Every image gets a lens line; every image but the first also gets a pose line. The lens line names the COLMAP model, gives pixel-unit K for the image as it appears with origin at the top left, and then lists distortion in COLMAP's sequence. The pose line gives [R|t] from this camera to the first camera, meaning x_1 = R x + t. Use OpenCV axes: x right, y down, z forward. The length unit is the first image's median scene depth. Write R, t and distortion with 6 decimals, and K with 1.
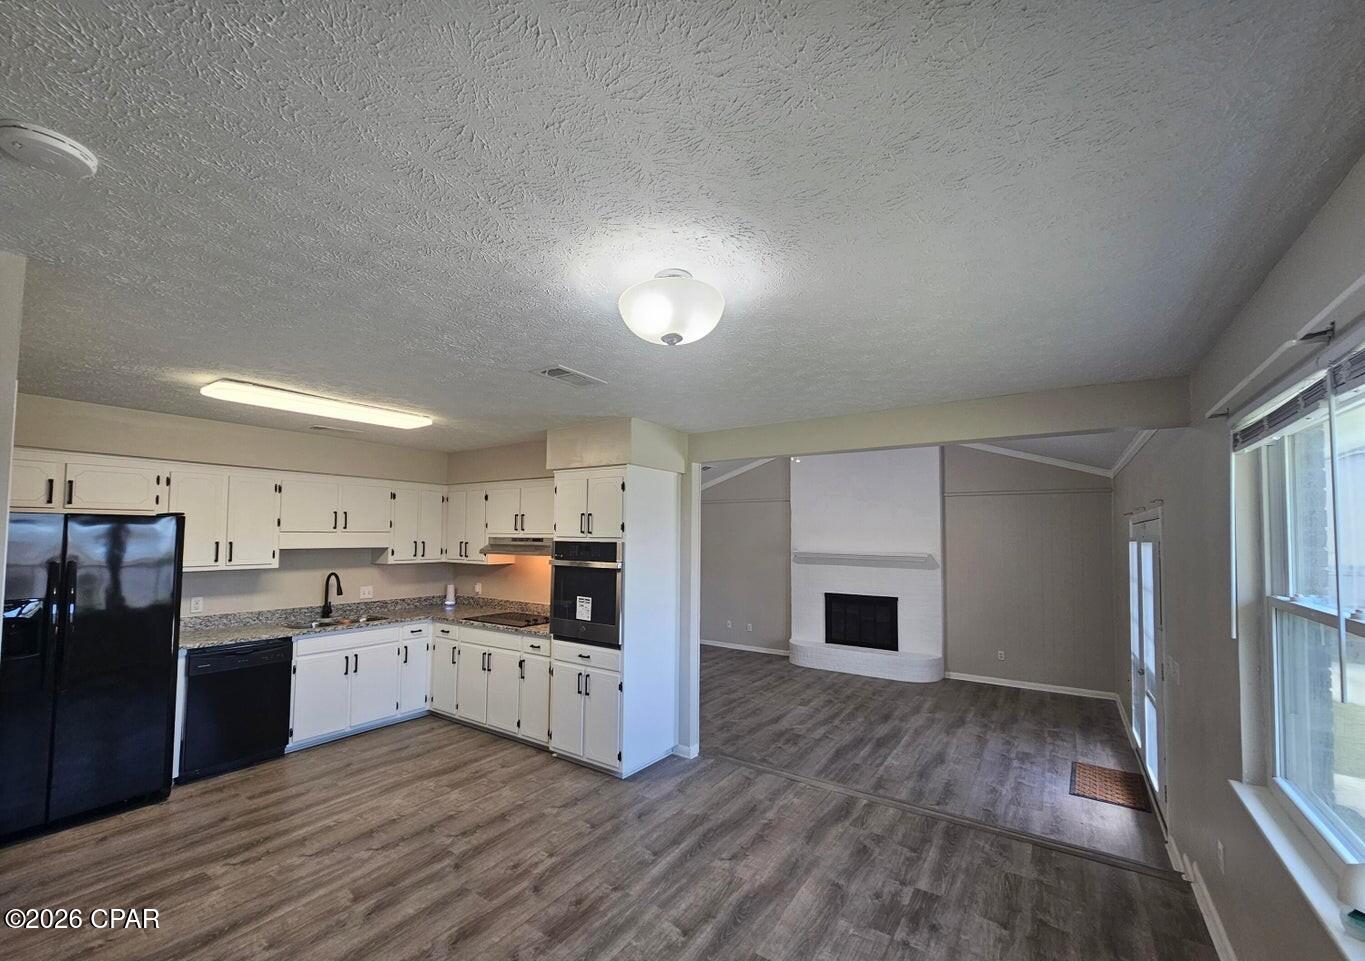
lens RADIAL K [[560.7, 0, 676.7], [0, 560.7, 511.2], [0, 0, 1]] dist [-0.000881, -0.000167]
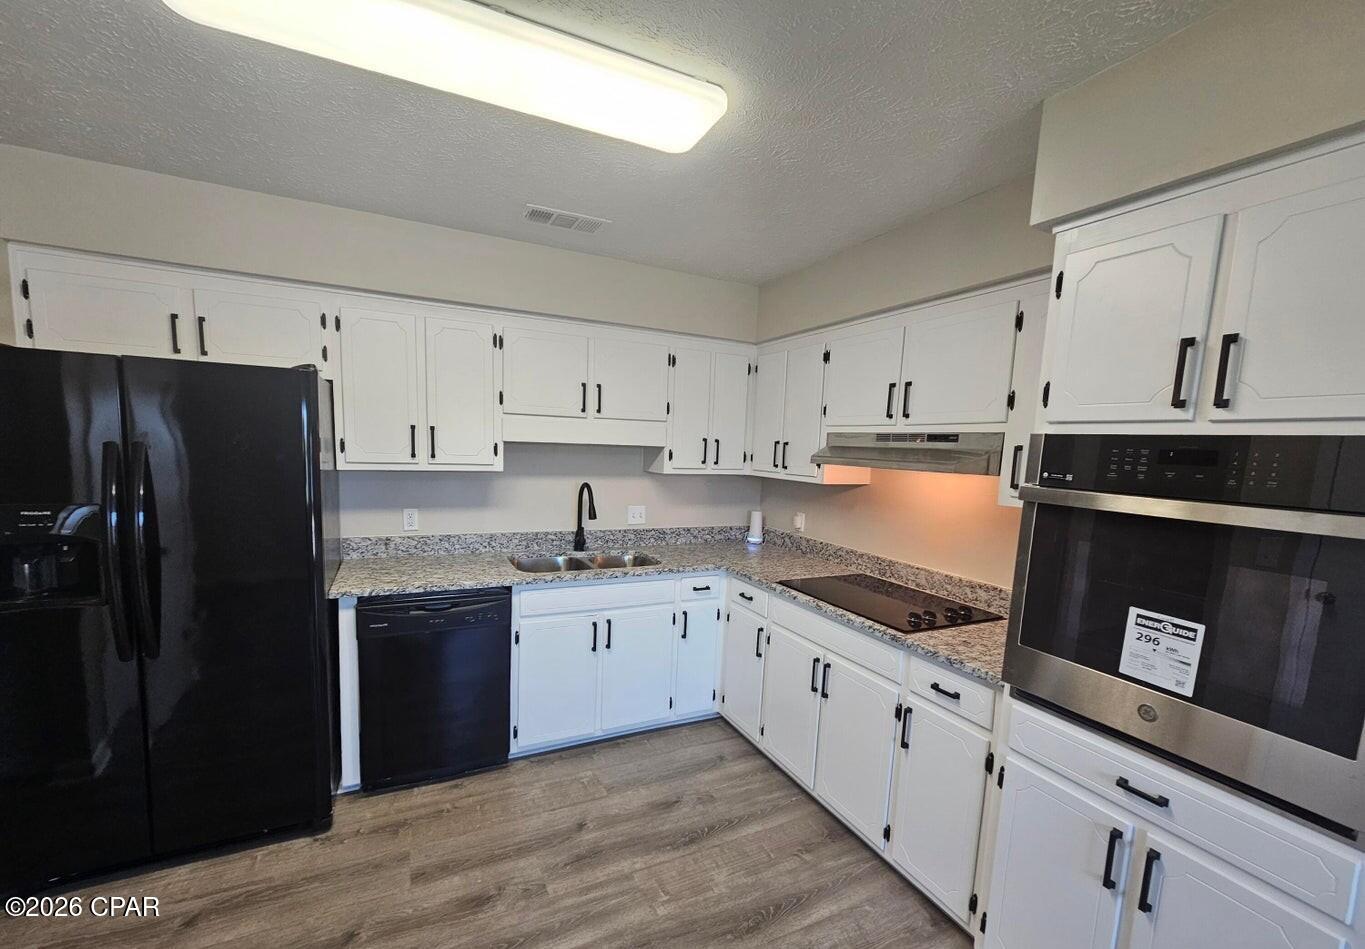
lens RADIAL K [[559.6, 0, 678.8], [0, 559.6, 511.0], [0, 0, 1]] dist [0.000650, -0.000052]
pose [[0.869024, 0.084337, -0.487530, -0.205735], [-0.009872, 0.988125, 0.153338, 0.041980], [0.494672, -0.128441, 0.859536, 0.495977]]
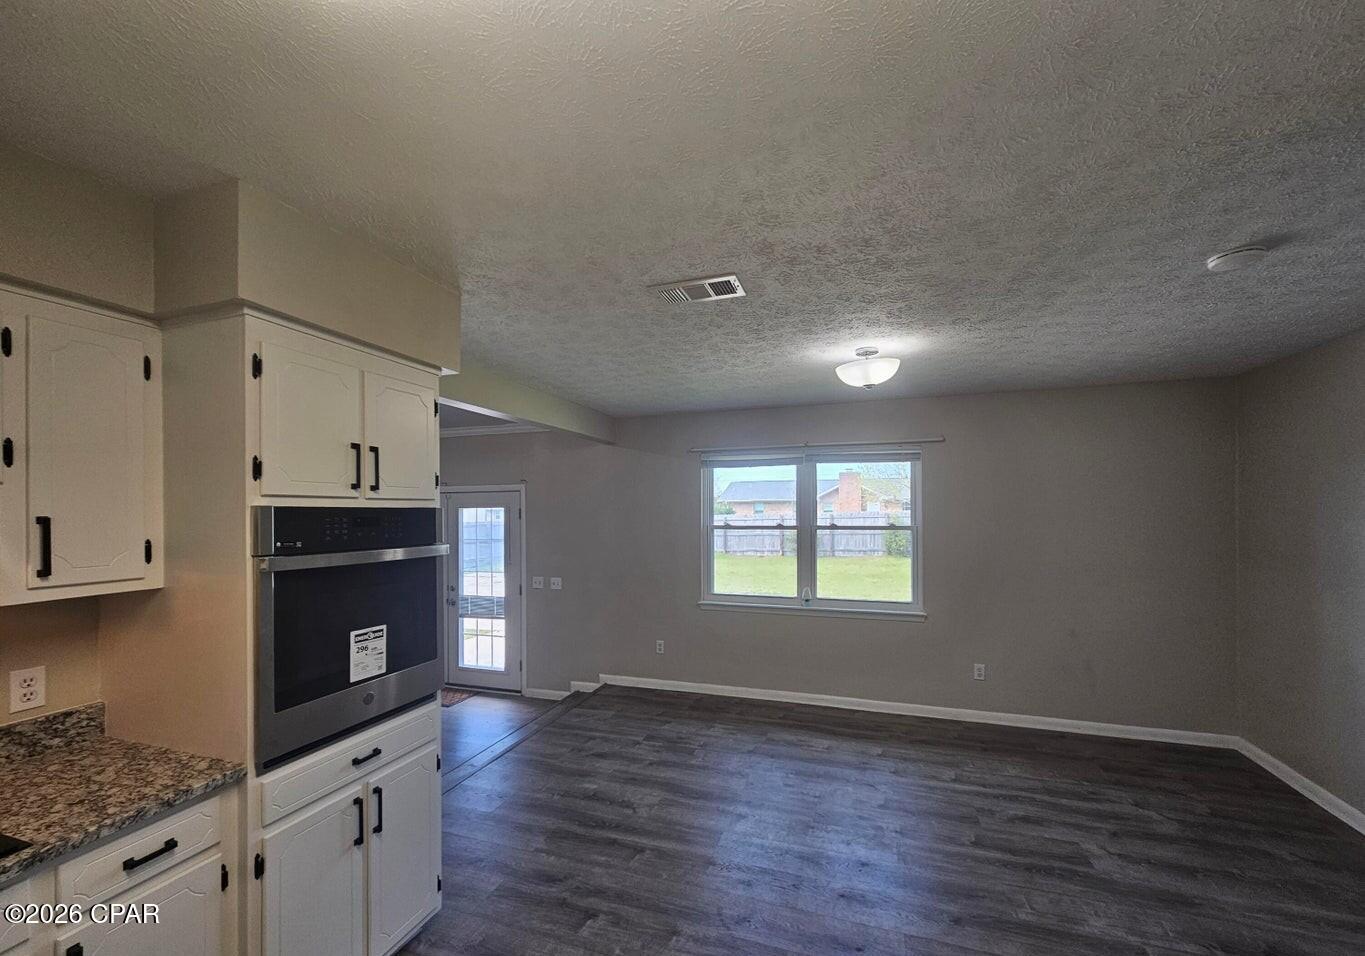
lens RADIAL K [[561.4, 0, 678.7], [0, 561.4, 509.0], [0, 0, 1]] dist [0.001350, 0.000495]
pose [[-0.268716, -0.003053, 0.963215, -0.550536], [-0.040089, 0.999164, -0.008017, 0.040067], [-0.962385, -0.040769, -0.268613, 0.719237]]
